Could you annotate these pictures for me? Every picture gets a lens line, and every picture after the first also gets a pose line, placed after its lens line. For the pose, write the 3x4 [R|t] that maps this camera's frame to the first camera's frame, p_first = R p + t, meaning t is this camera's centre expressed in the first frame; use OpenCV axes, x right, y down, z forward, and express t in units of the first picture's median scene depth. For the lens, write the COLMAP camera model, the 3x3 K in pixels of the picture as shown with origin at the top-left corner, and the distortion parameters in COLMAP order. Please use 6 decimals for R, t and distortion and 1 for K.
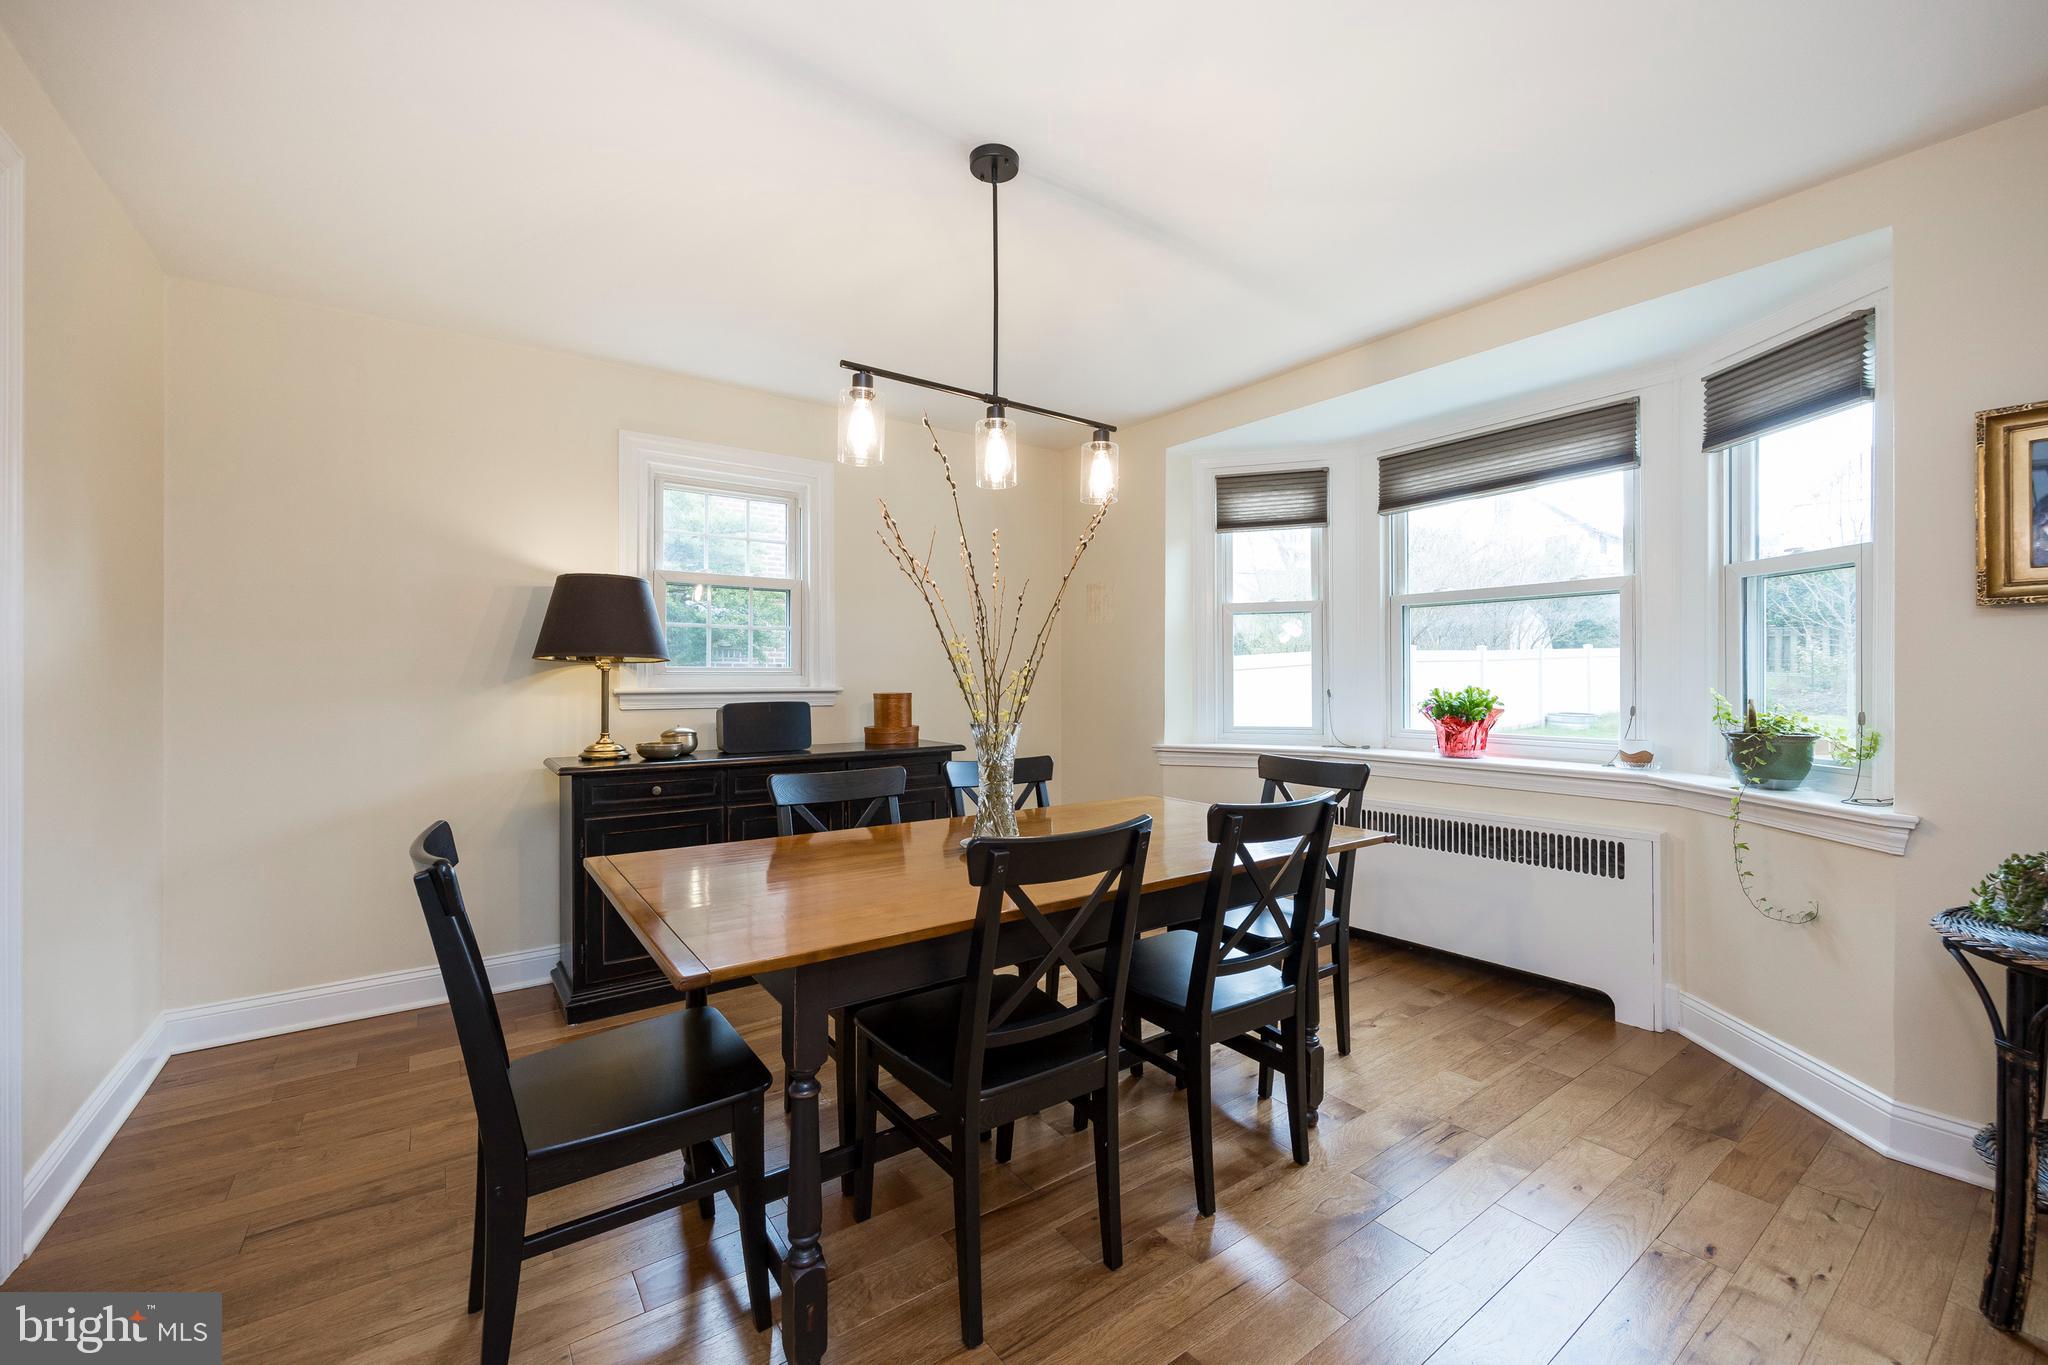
lens RADIAL K [[813.9, 0, 1016.6], [0, 813.9, 686.8], [0, 0, 1]] dist [-0.001990, 0.000444]
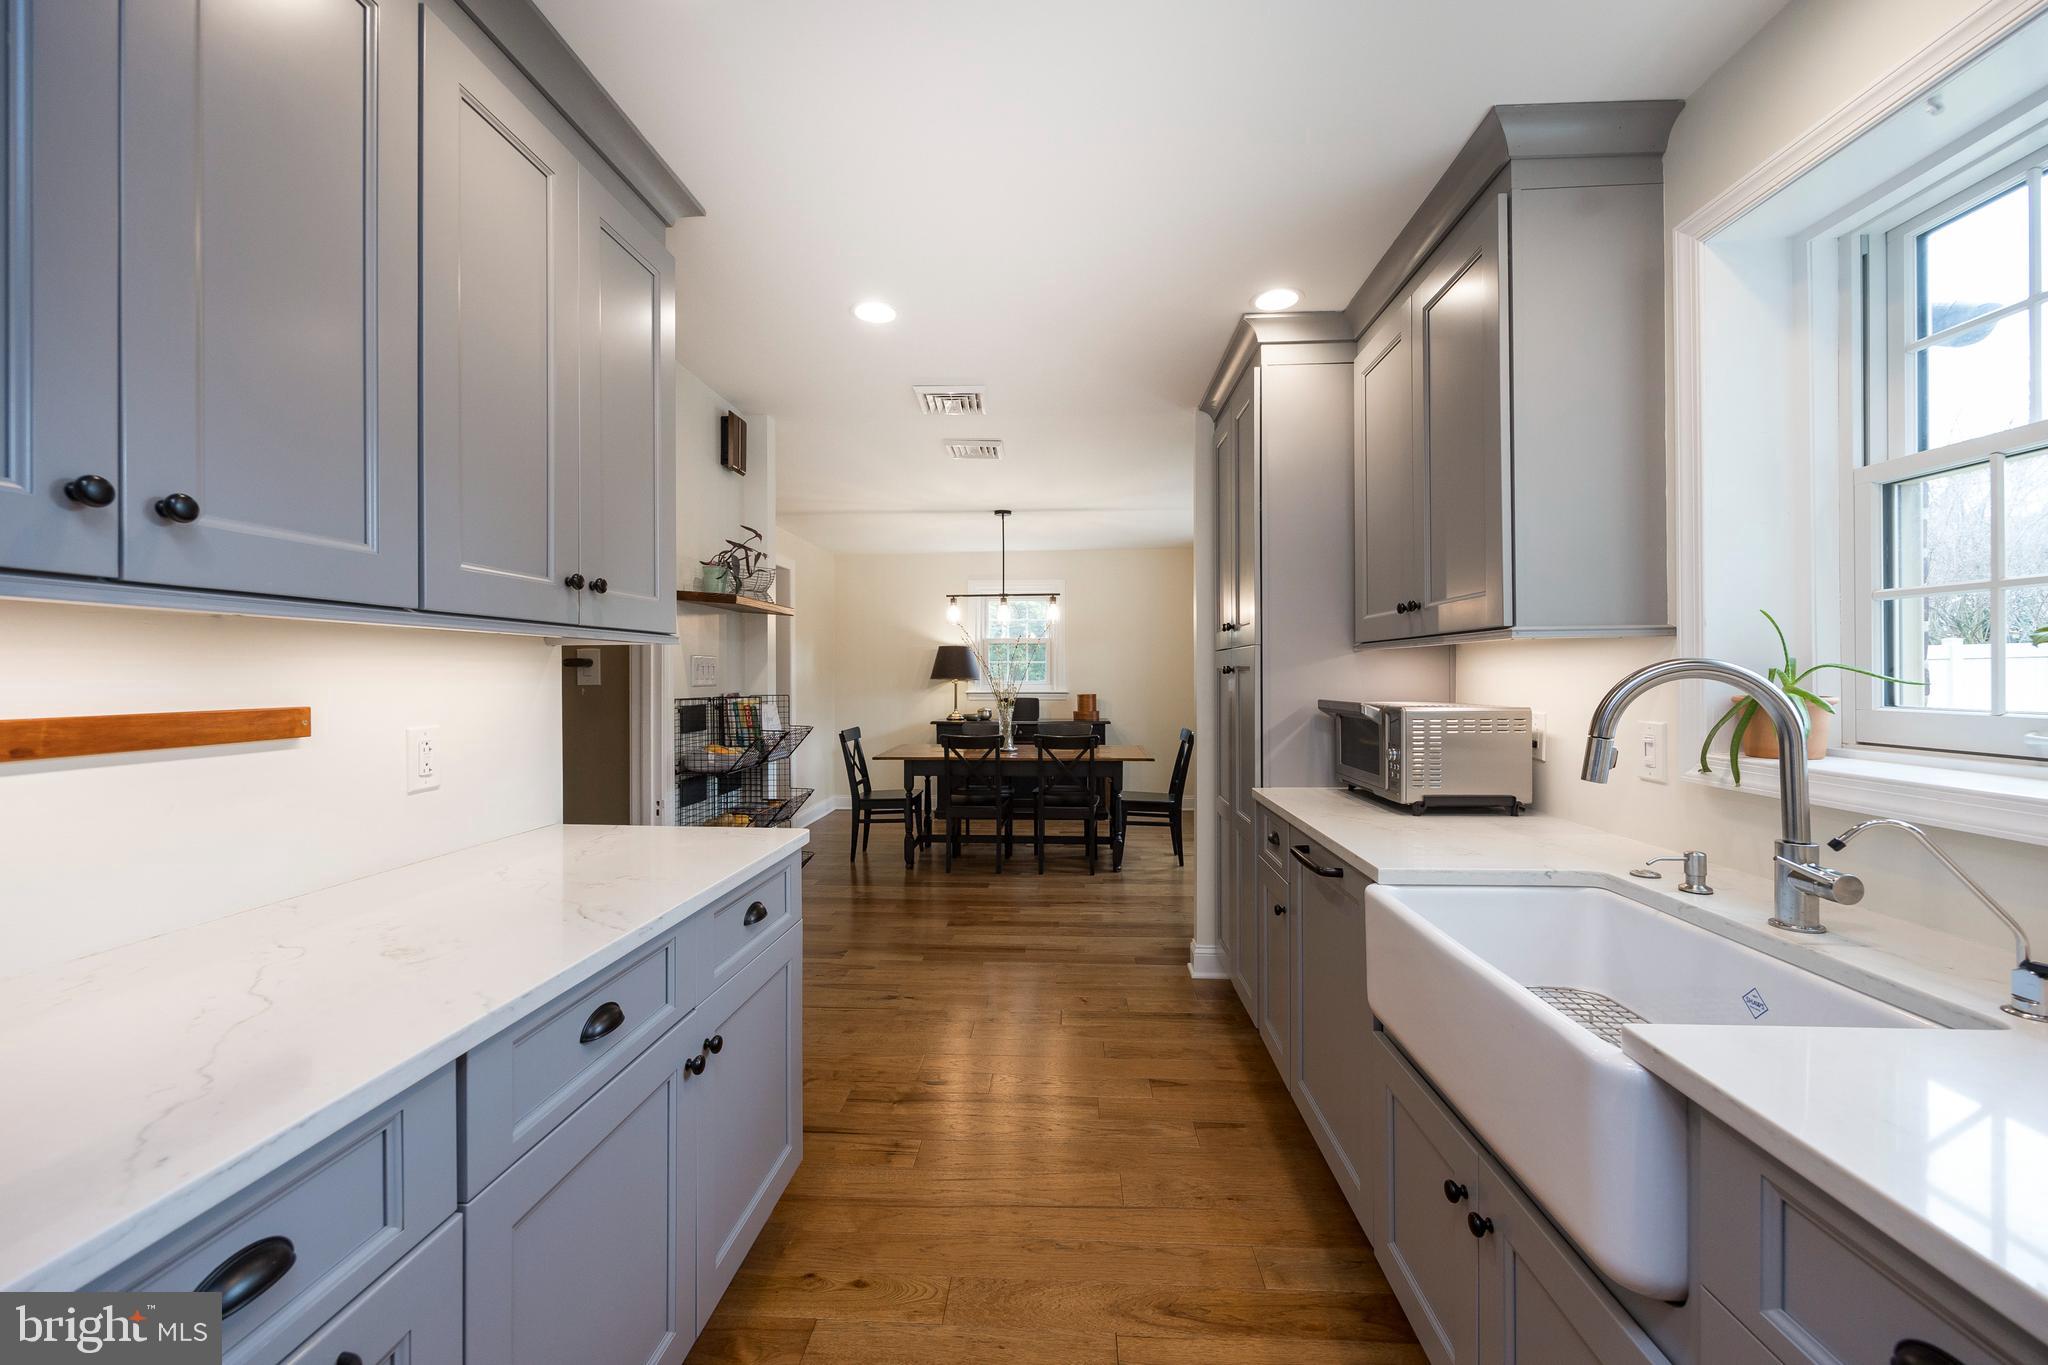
lens RADIAL K [[813.9, 0, 1021.9], [0, 813.9, 678.5], [0, 0, 1]] dist [-0.001990, 0.000444]
pose [[0.778347, 0.004540, -0.627817, 1.074152], [-0.005661, 0.999984, 0.000213, -0.033409], [0.627808, 0.003388, 0.778361, -0.705601]]
